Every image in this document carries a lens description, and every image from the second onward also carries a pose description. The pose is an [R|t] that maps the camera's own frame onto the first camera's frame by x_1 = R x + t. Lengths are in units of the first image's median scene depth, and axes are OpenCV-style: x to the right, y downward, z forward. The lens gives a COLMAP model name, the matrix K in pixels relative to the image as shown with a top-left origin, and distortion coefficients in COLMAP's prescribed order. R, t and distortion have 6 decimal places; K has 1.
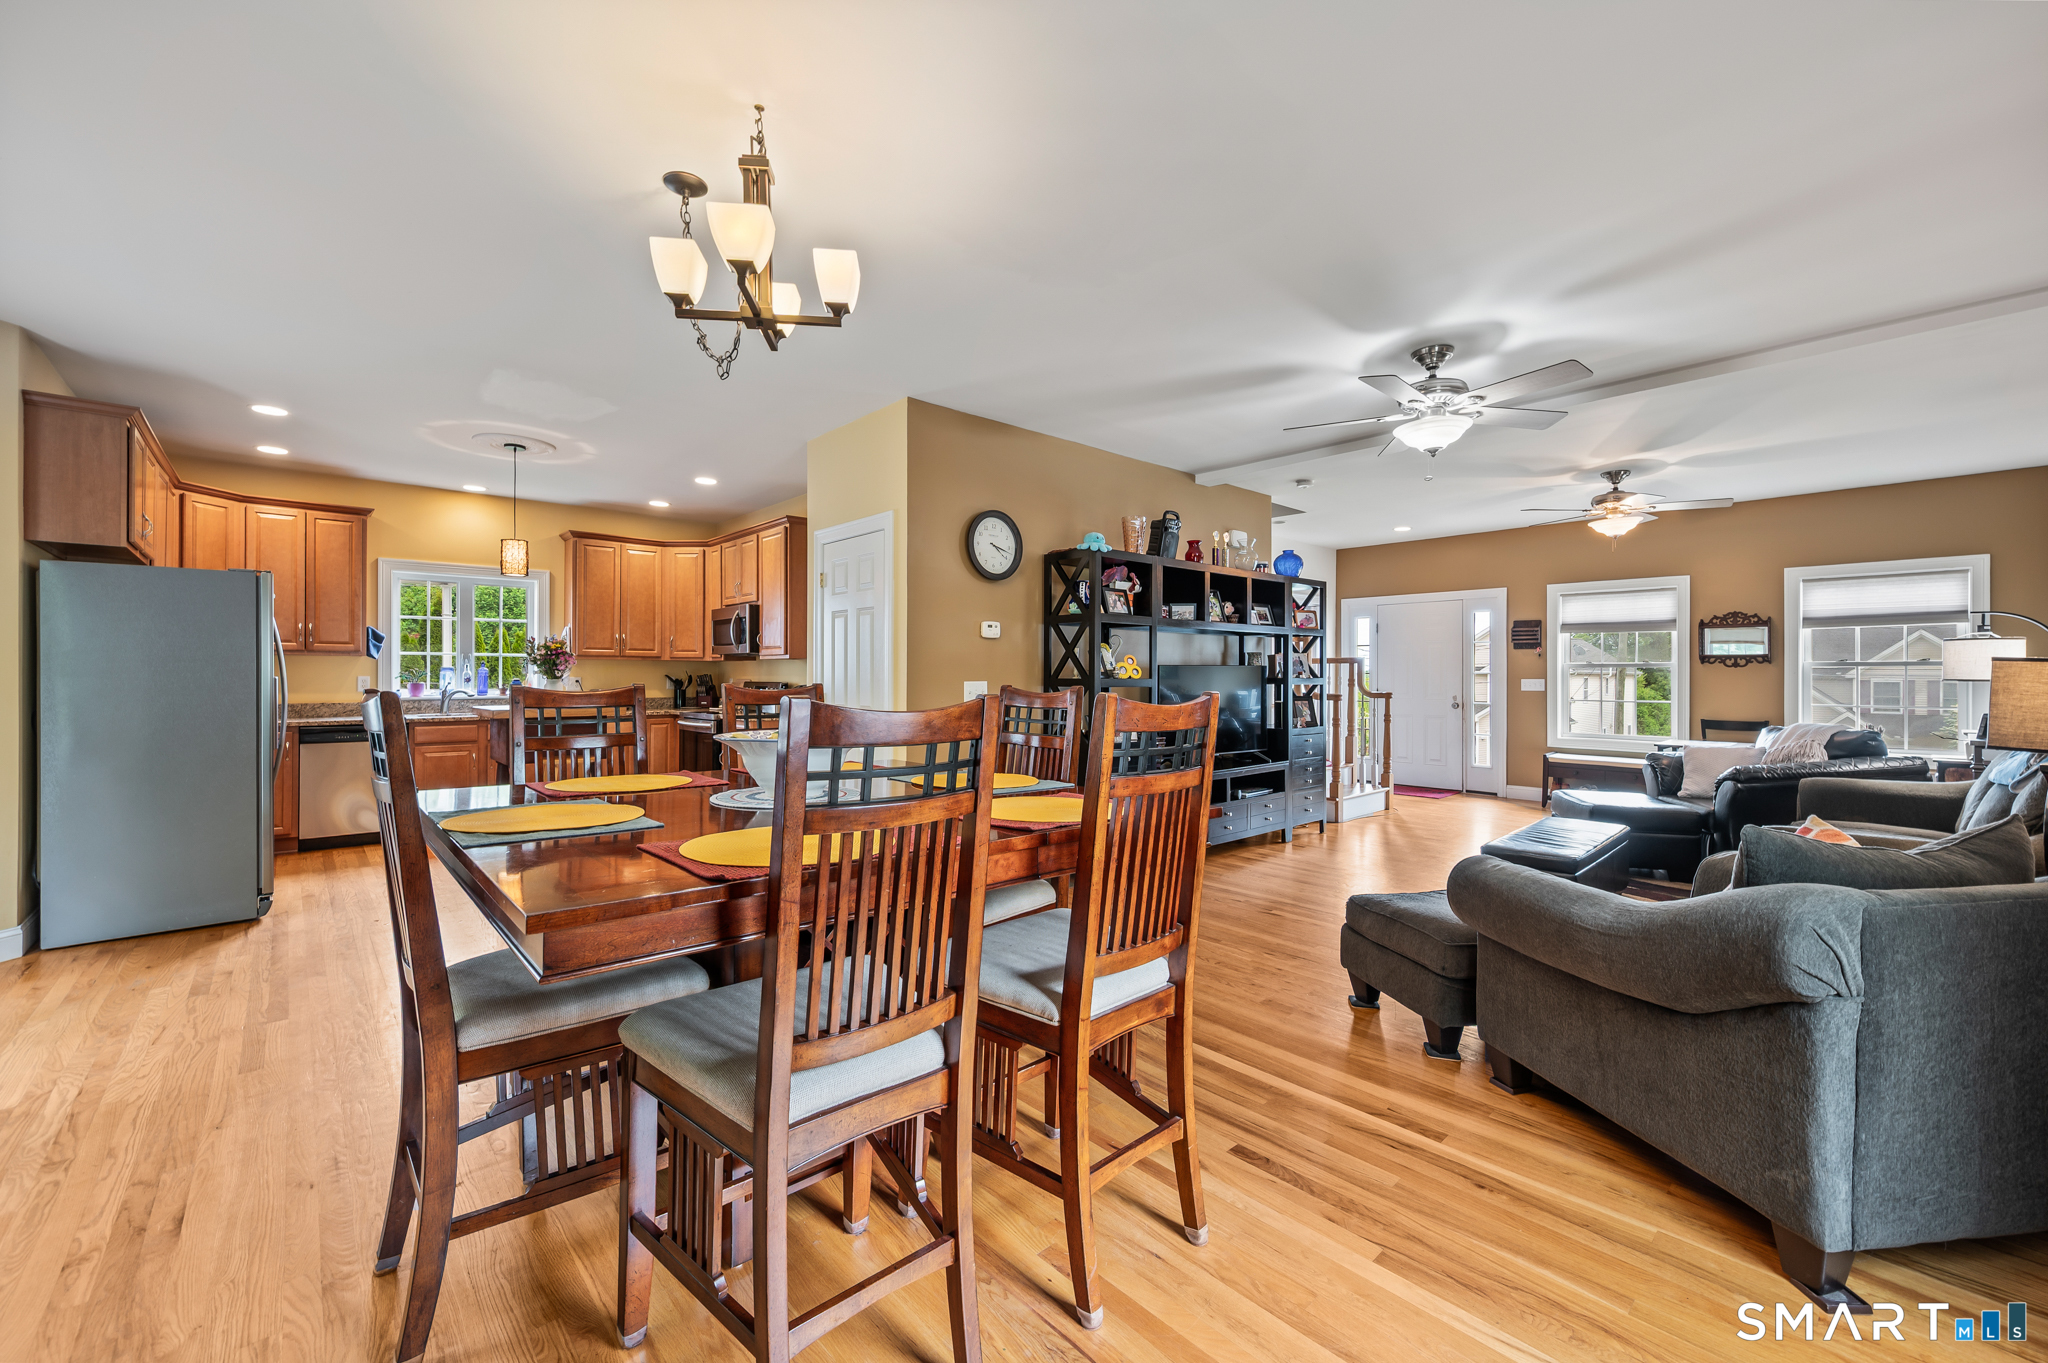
lens RADIAL K [[822.8, 0, 1074.1], [0, 822.8, 680.2], [0, 0, 1]] dist [-0.002062, 0.000594]
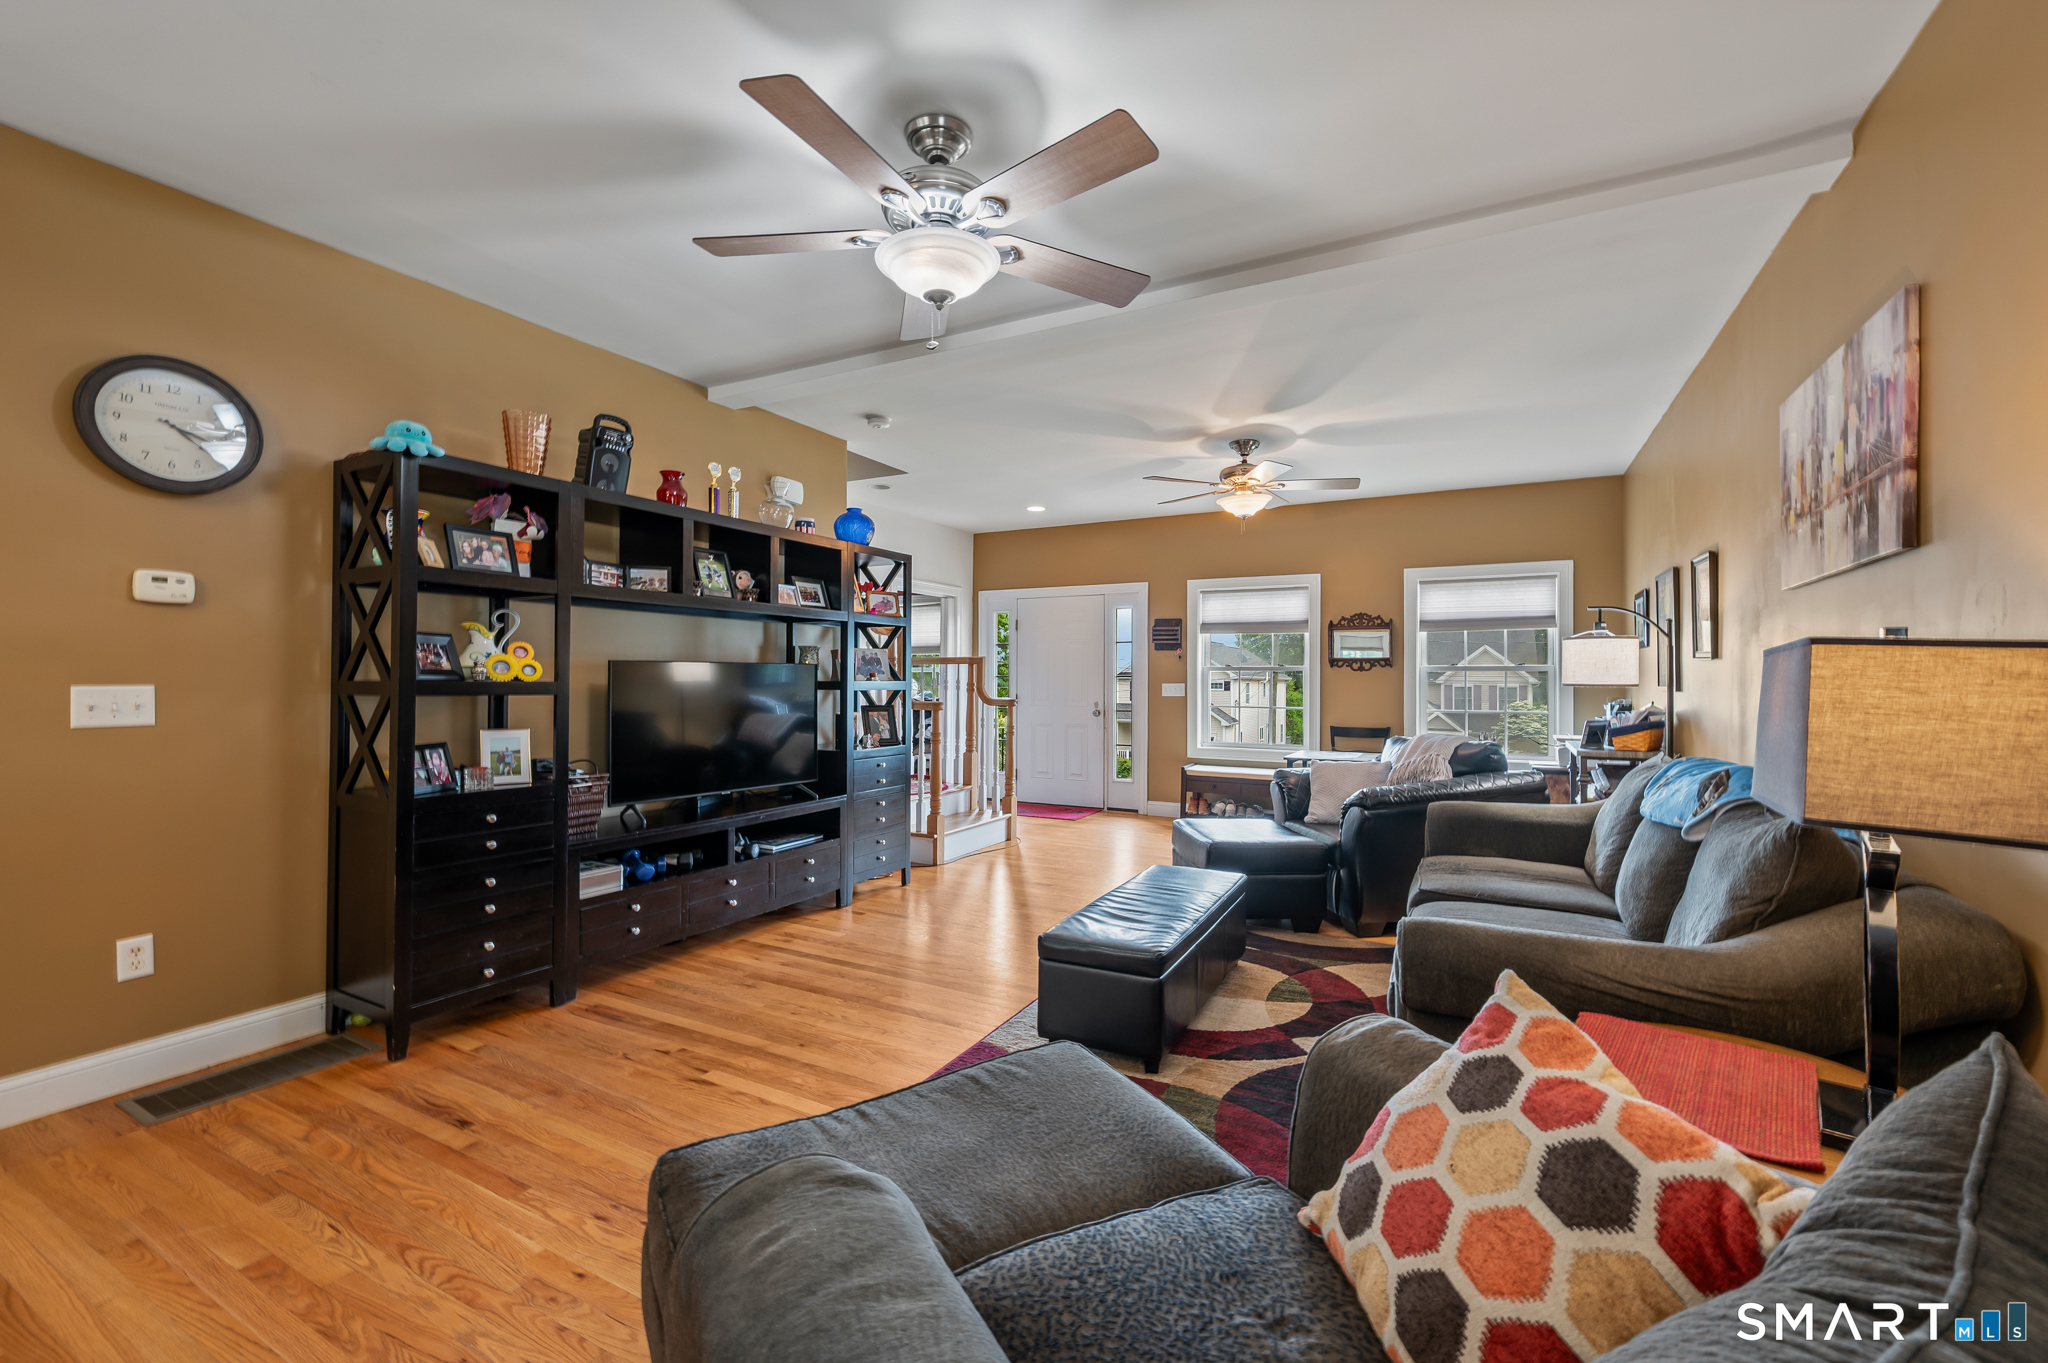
lens RADIAL K [[822.8, 0, 1037.0], [0, 822.8, 681.1], [0, 0, 1]] dist [-0.002062, 0.000594]
pose [[0.954496, 0.002069, 0.298217, 0.201979], [-0.000760, 0.999990, -0.004507, 0.000373], [-0.298223, 0.004075, 0.954487, 0.252938]]
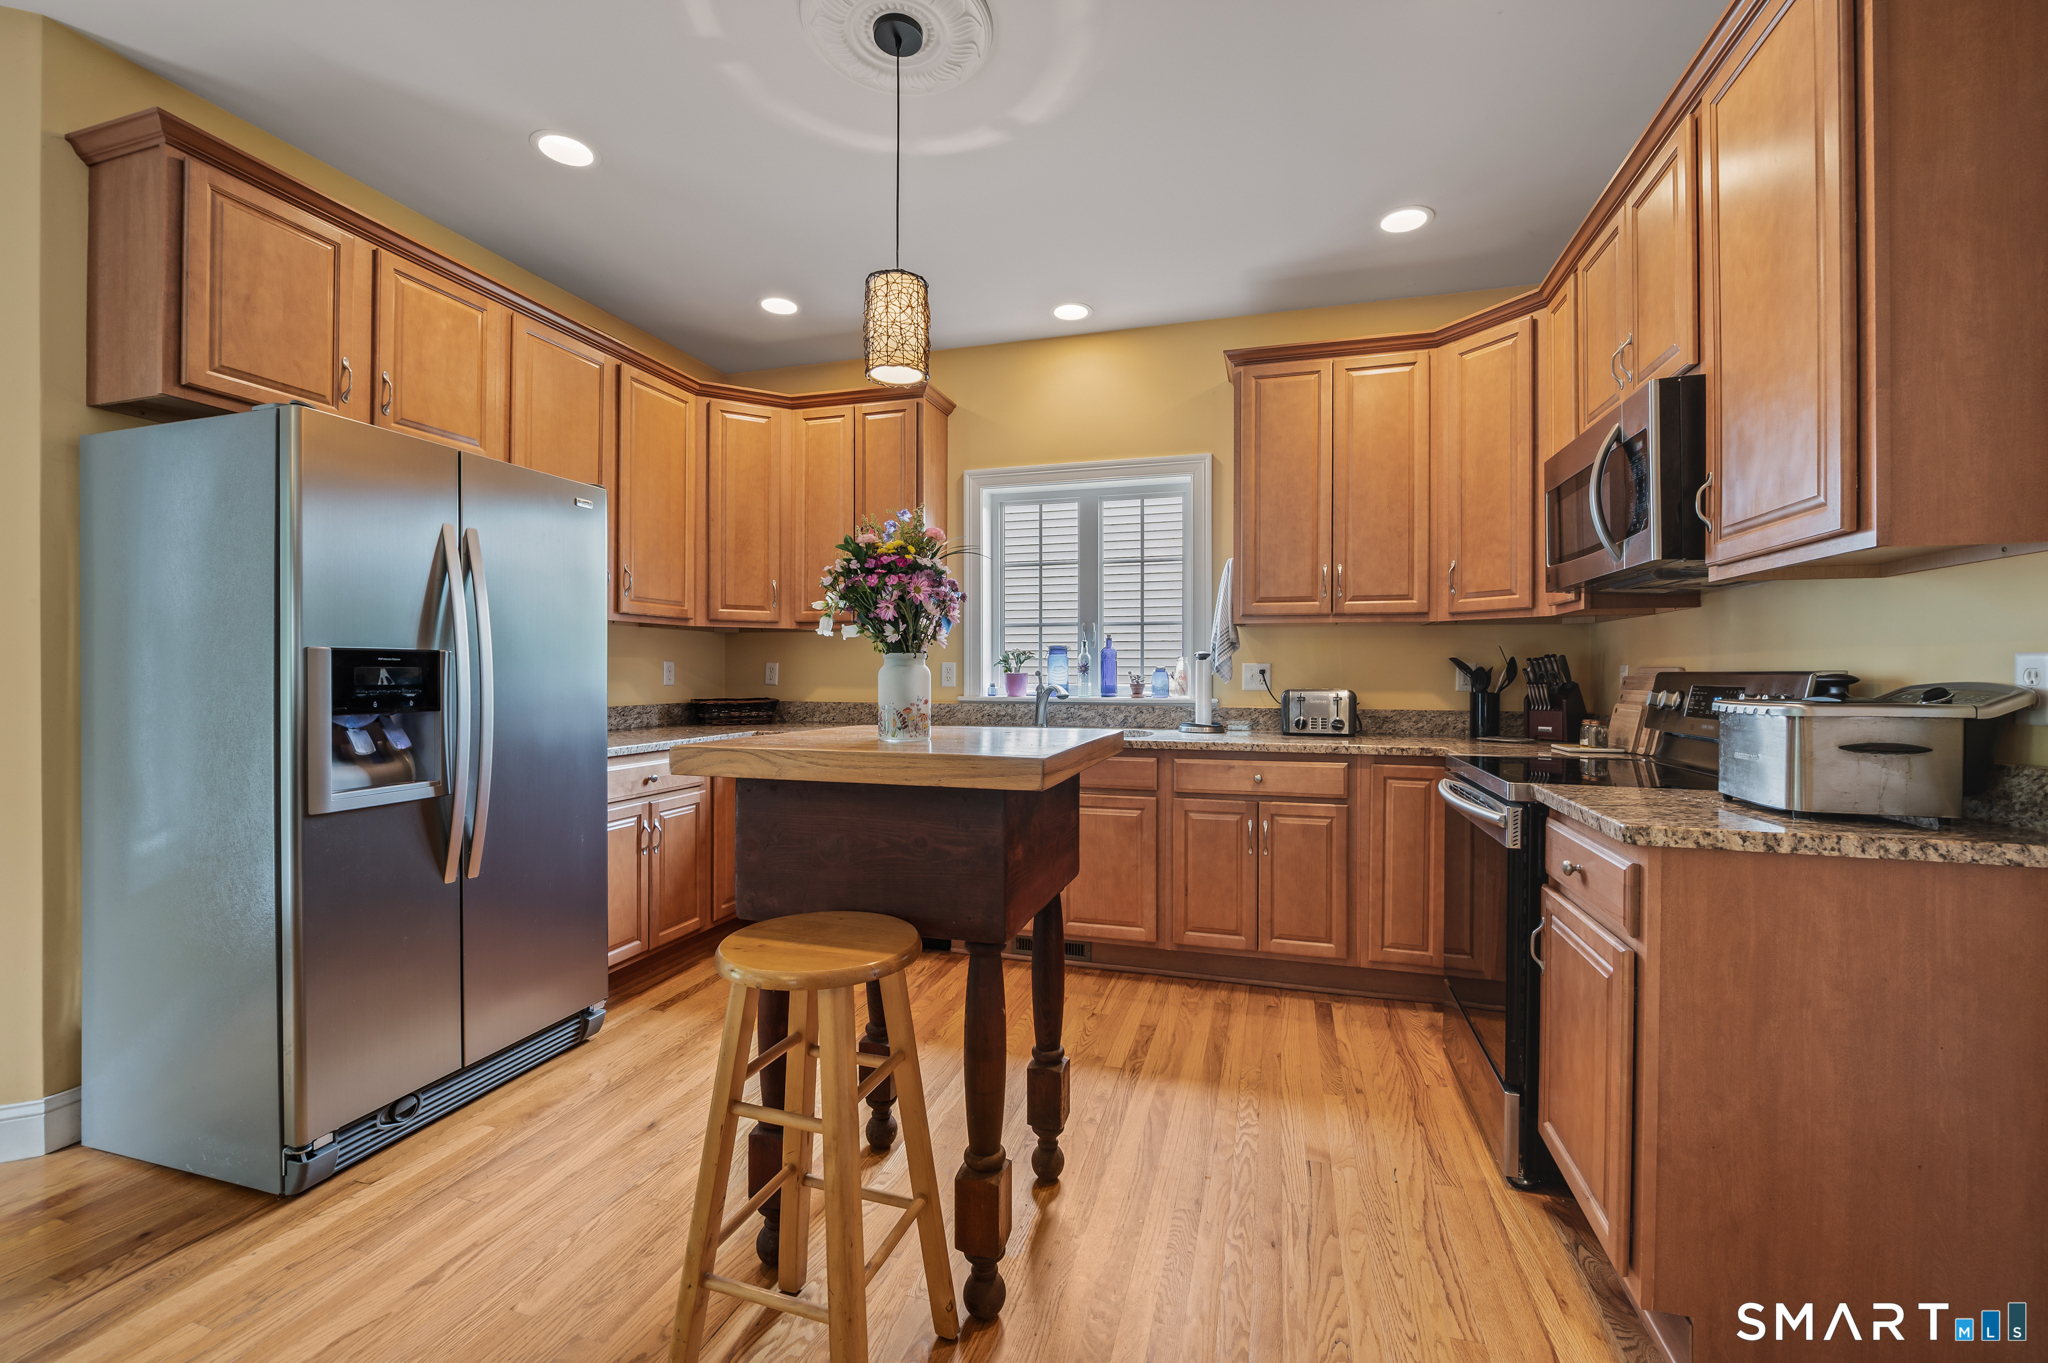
lens RADIAL K [[822.8, 0, 1005.4], [0, 822.8, 679.7], [0, 0, 1]] dist [-0.002062, 0.000594]
pose [[0.468526, 0.008259, -0.883411, -0.290107], [-0.006732, 0.999961, 0.005779, 0.005785], [0.883424, 0.003239, 0.468563, 0.769640]]
